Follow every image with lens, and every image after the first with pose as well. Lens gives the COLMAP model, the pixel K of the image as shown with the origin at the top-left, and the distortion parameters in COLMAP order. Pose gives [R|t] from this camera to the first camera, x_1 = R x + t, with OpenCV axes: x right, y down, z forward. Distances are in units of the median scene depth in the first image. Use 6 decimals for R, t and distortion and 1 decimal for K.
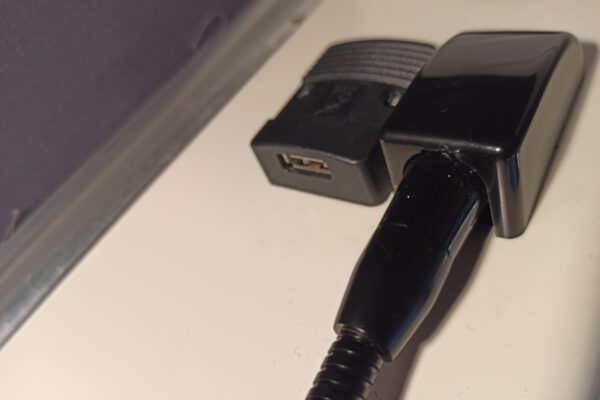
lens RADIAL K [[507.2, 0, 300.0], [0, 507.2, 200.0], [0, 0, 1]] dist [-0.011781, -0.005985]
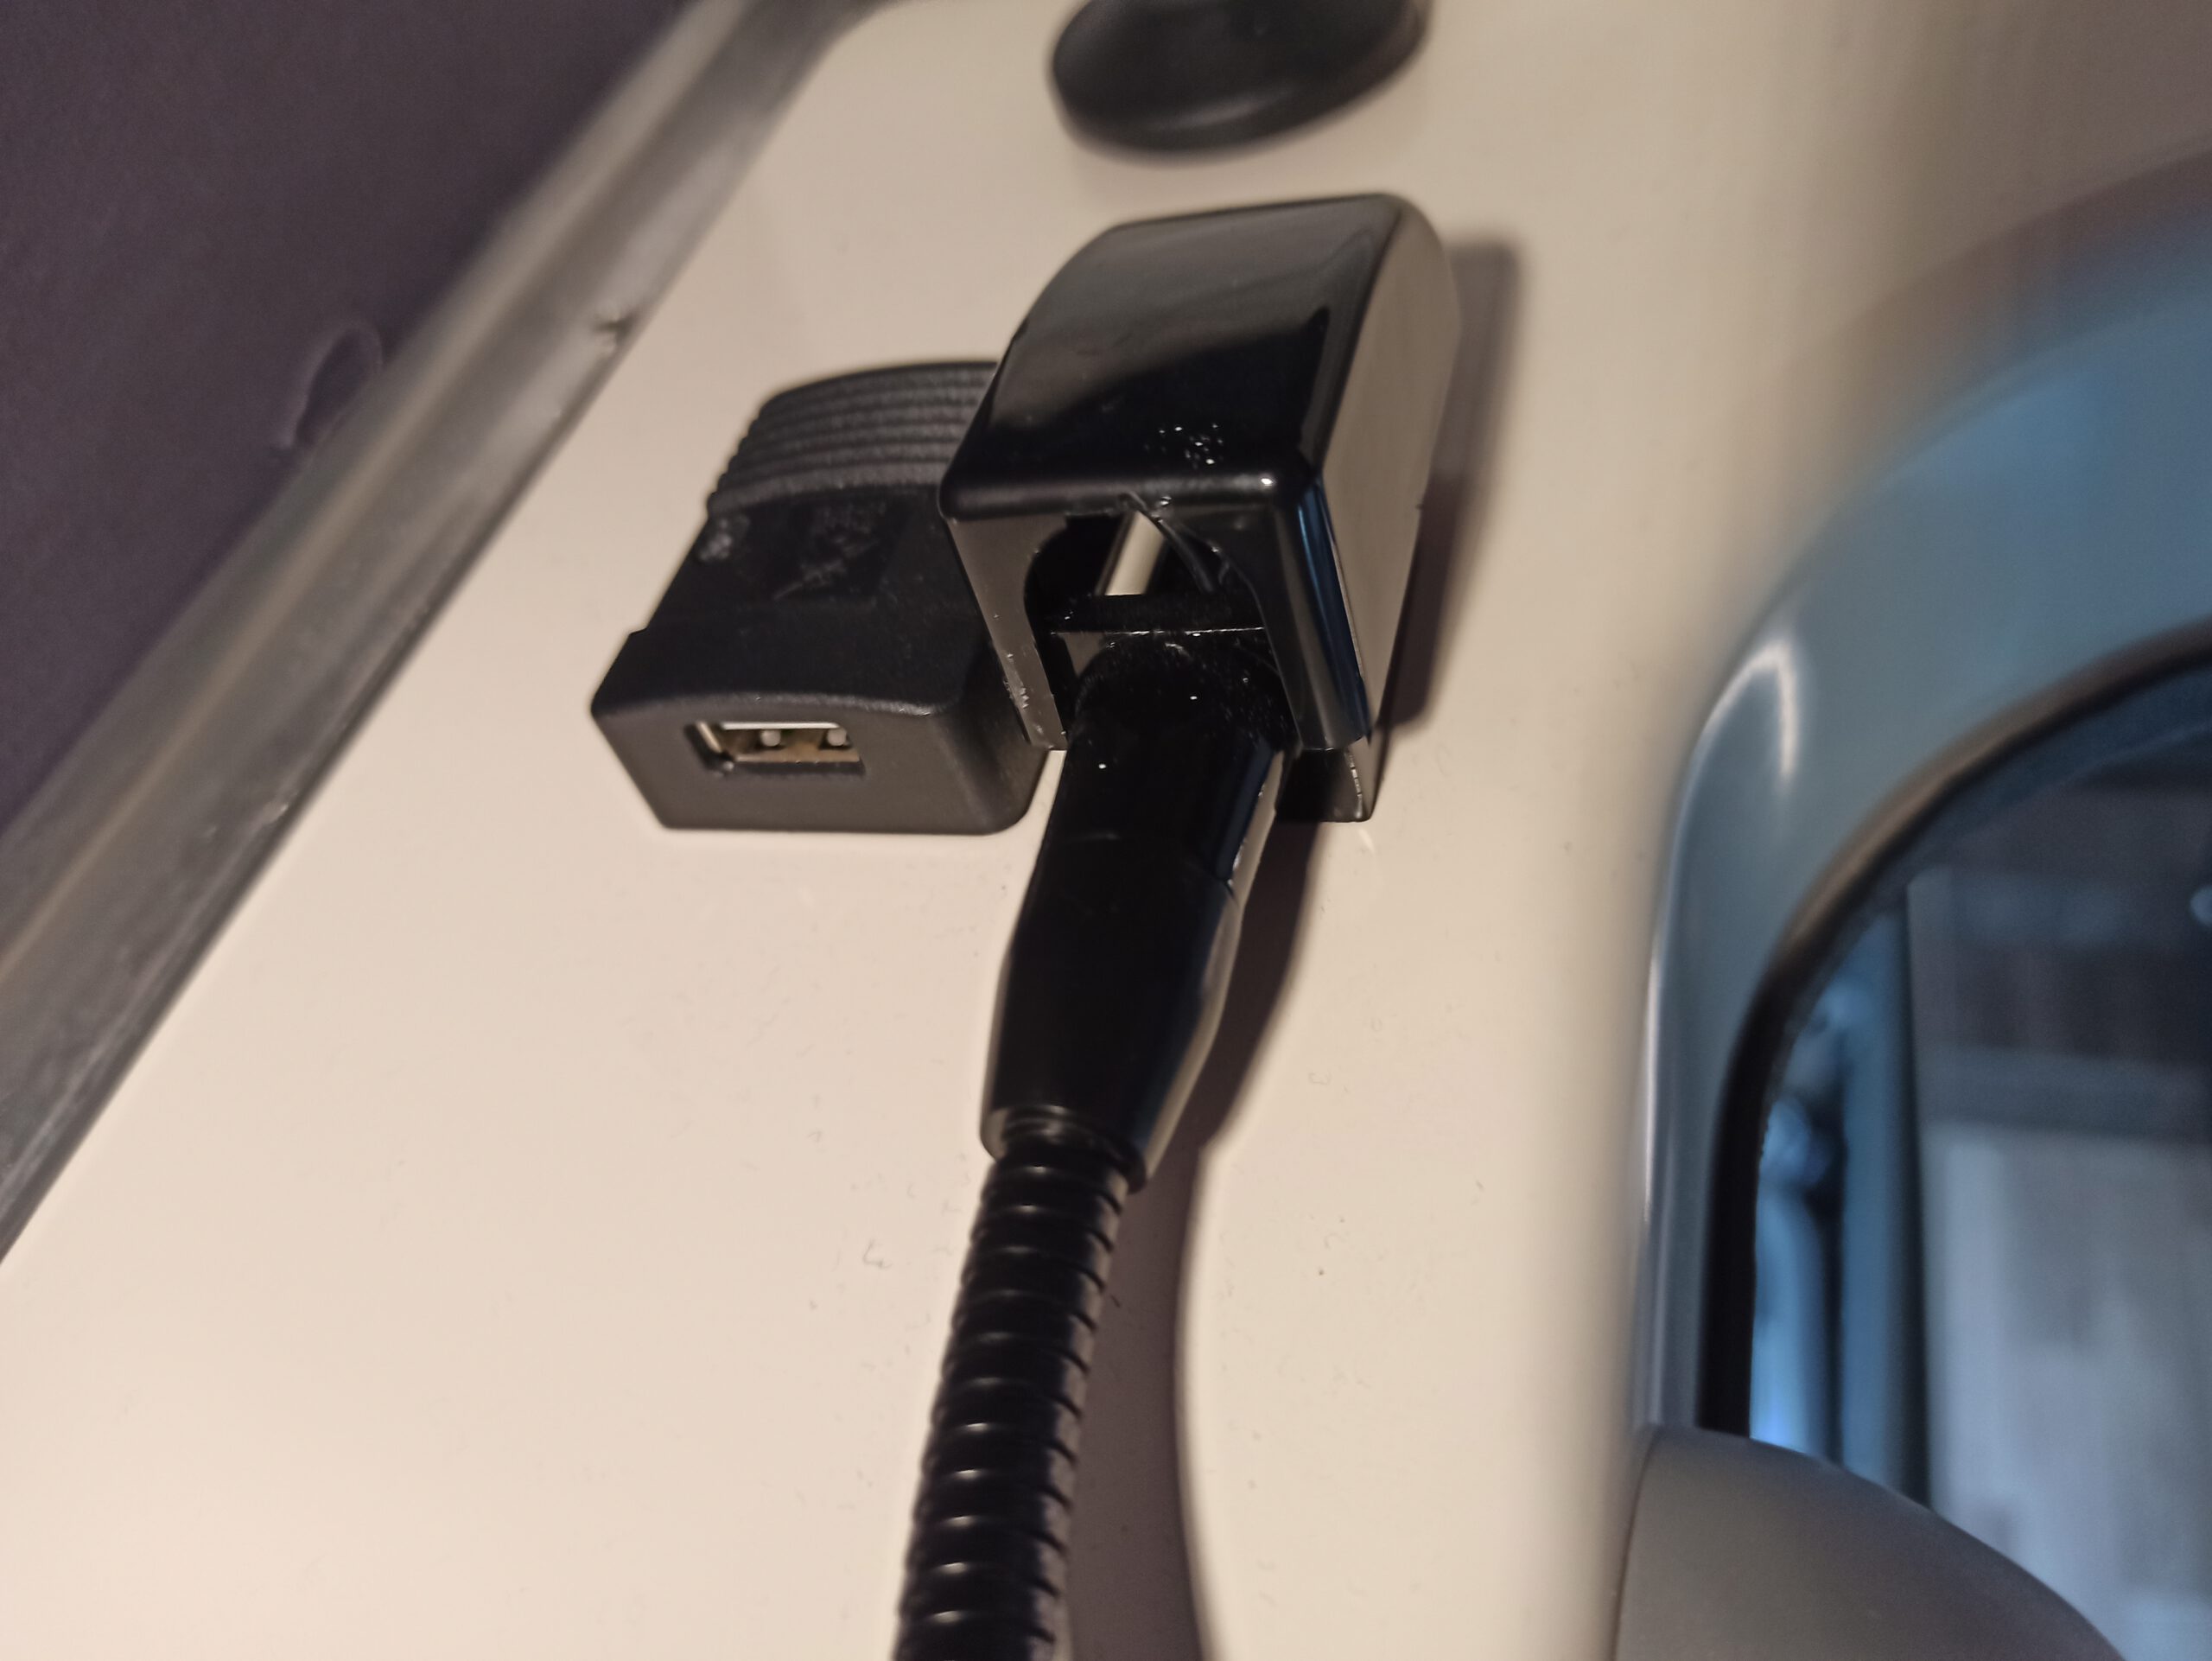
lens RADIAL K [[1968.0, 0, 1106.0], [0, 1968.0, 830.5], [0, 0, 1]] dist [-0.006163, -0.011388]
pose [[0.948484, -0.154094, 0.276827, -0.147278], [0.174043, 0.983526, -0.048844, 0.085491], [-0.264740, 0.094507, 0.959678, -0.296880]]
